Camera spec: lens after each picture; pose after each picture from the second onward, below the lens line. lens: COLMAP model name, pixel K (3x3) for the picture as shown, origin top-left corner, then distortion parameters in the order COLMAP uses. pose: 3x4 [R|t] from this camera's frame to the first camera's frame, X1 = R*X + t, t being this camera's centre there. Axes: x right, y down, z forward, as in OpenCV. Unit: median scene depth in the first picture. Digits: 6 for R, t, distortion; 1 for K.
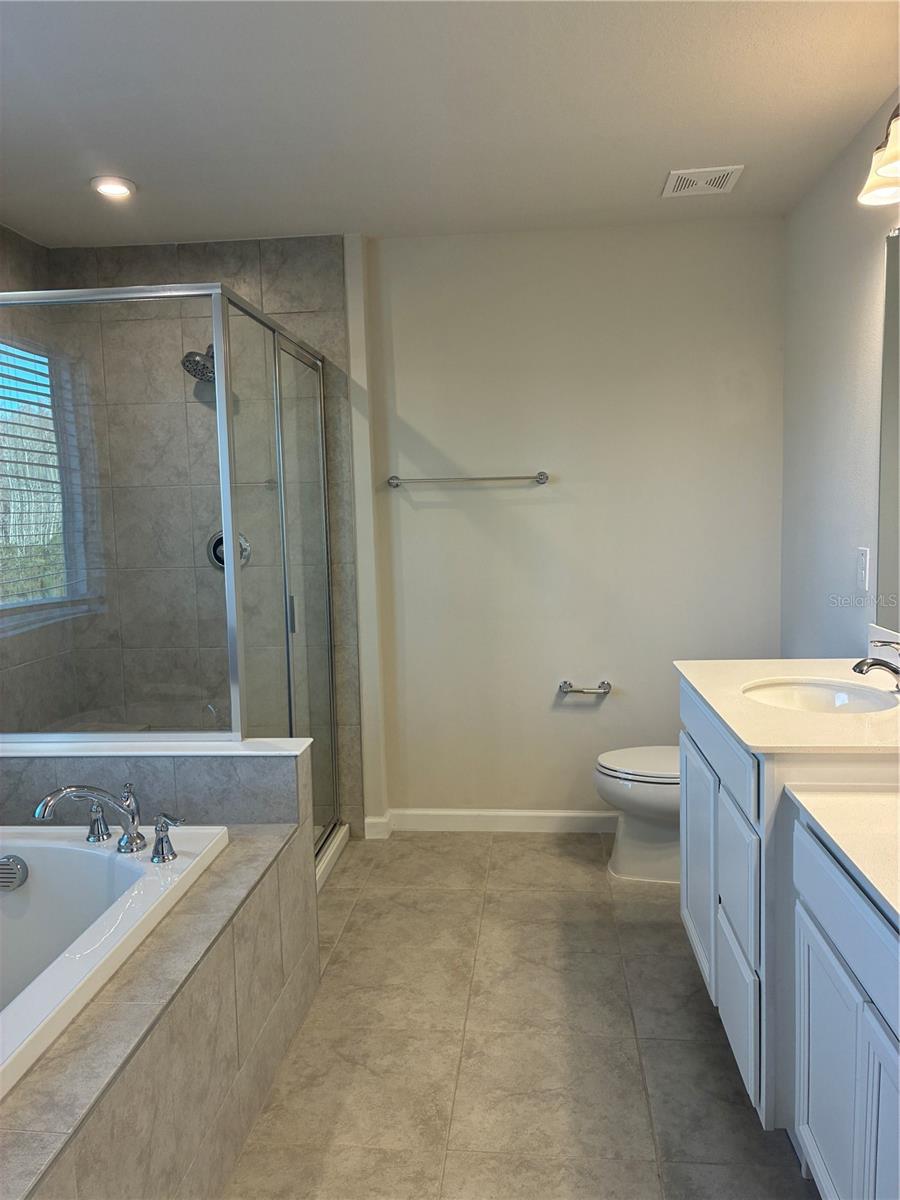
lens RADIAL K [[903.6, 0, 455.2], [0, 903.6, 593.3], [0, 0, 1]] dist [0.055840, -0.059976]
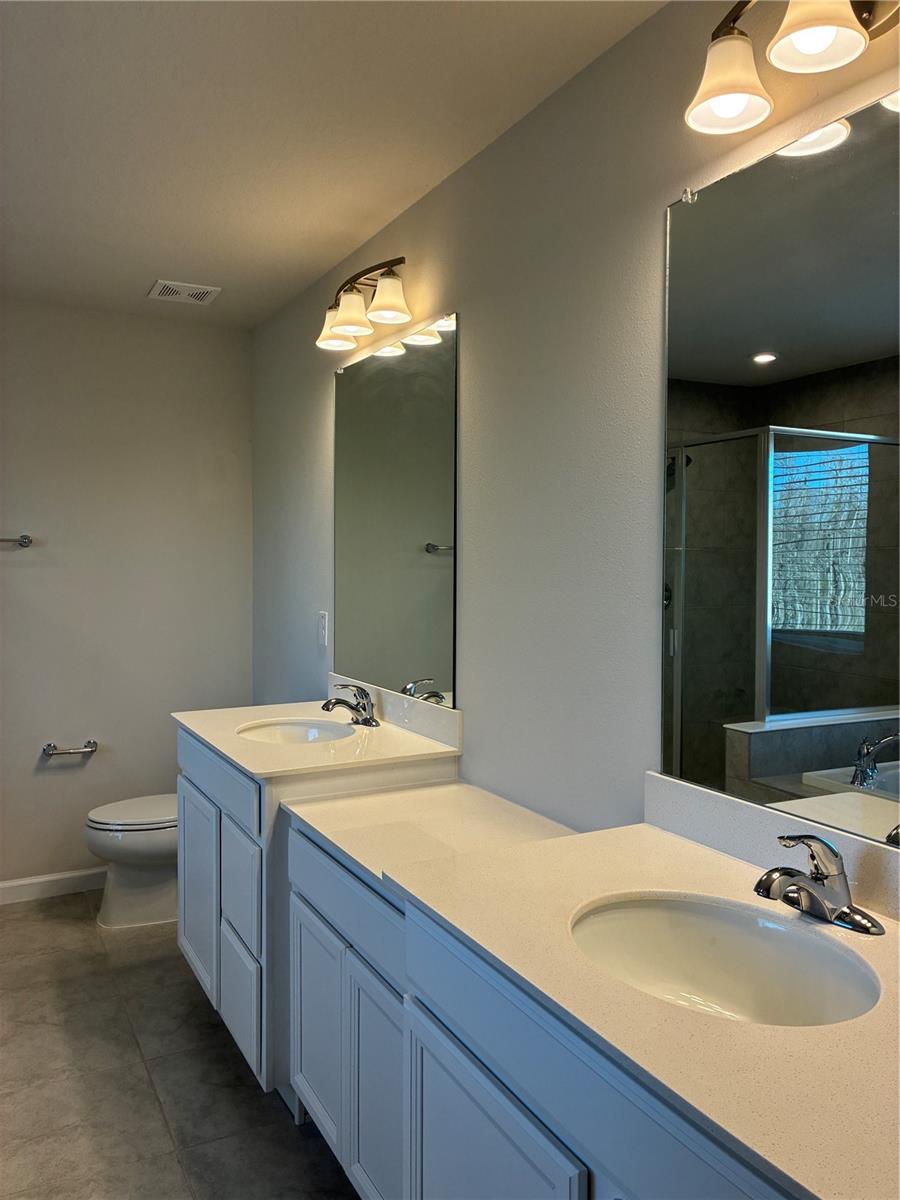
lens RADIAL K [[903.6, 0, 448.9], [0, 903.6, 598.7], [0, 0, 1]] dist [0.055840, -0.059976]
pose [[0.833791, 0.005077, 0.552057, -0.099065], [0.026758, 0.998411, -0.049596, -0.001698], [-0.551432, 0.056125, 0.832330, -0.136792]]
